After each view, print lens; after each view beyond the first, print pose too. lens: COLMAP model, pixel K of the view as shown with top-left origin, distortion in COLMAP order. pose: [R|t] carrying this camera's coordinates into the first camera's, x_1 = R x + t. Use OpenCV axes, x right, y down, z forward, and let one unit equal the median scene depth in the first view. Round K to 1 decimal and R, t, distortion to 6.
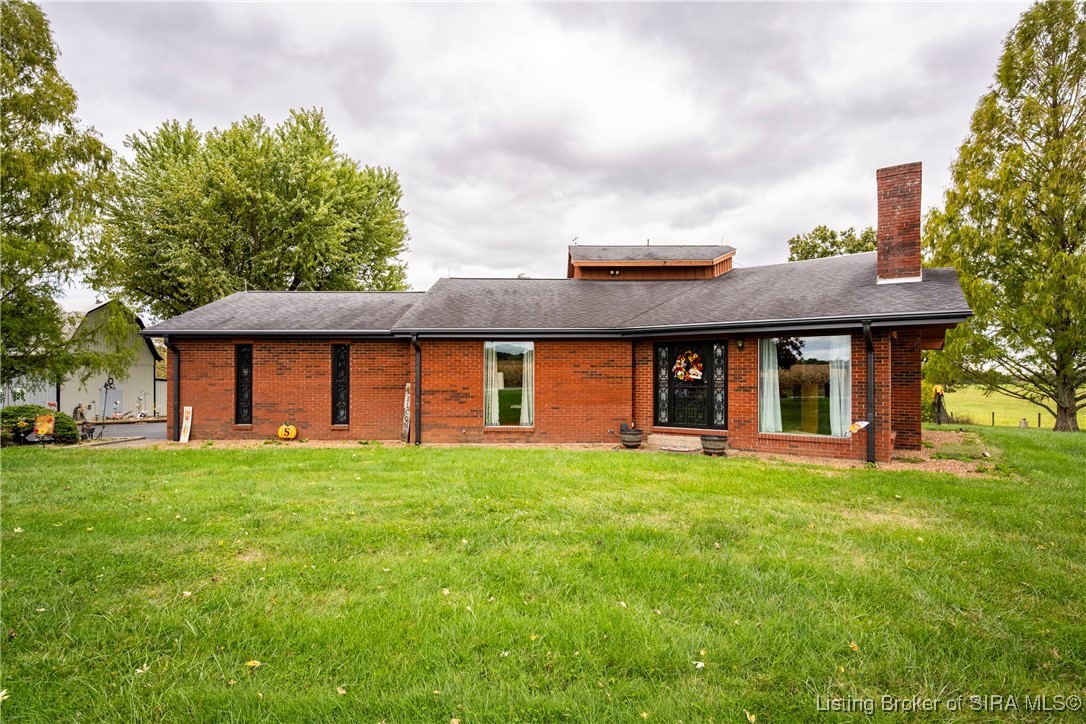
lens RADIAL K [[547.1, 0, 543.0], [0, 547.1, 362.0], [0, 0, 1]] dist [-0.003528, -0.000769]
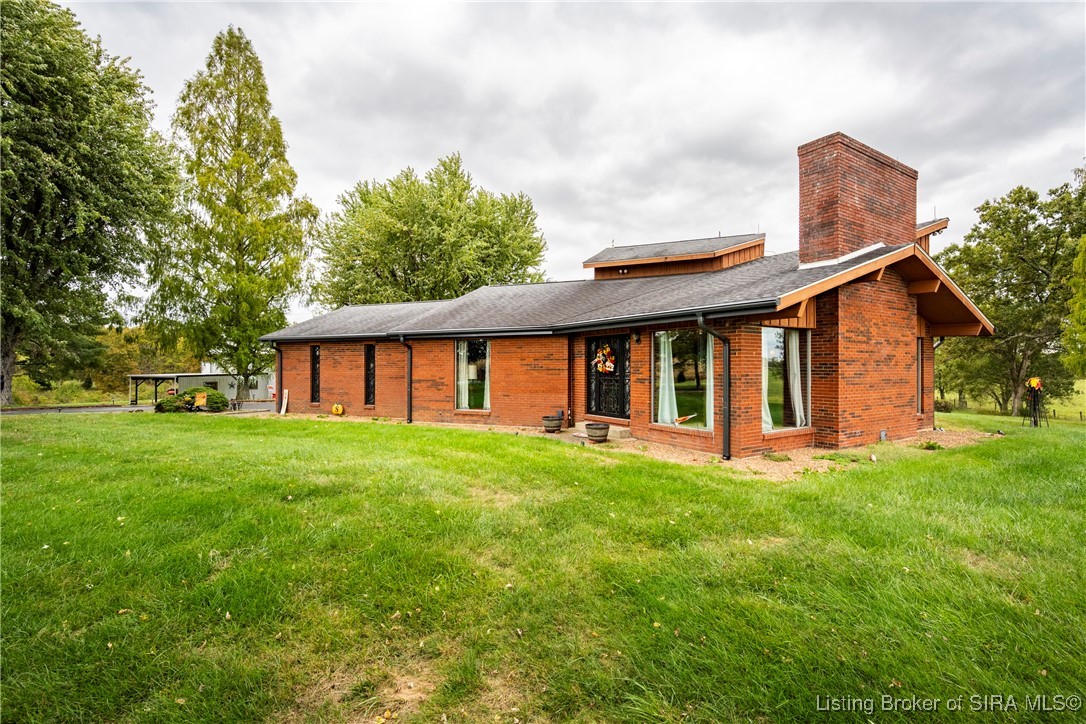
lens RADIAL K [[483.1, 0, 543.0], [0, 483.1, 362.0], [0, 0, 1]] dist [-0.021276, 0.000071]
pose [[0.932888, -0.006249, -0.360112, 0.444553], [0.013779, 0.999737, 0.018348, -0.005141], [0.359902, -0.022079, 0.932729, 0.066020]]
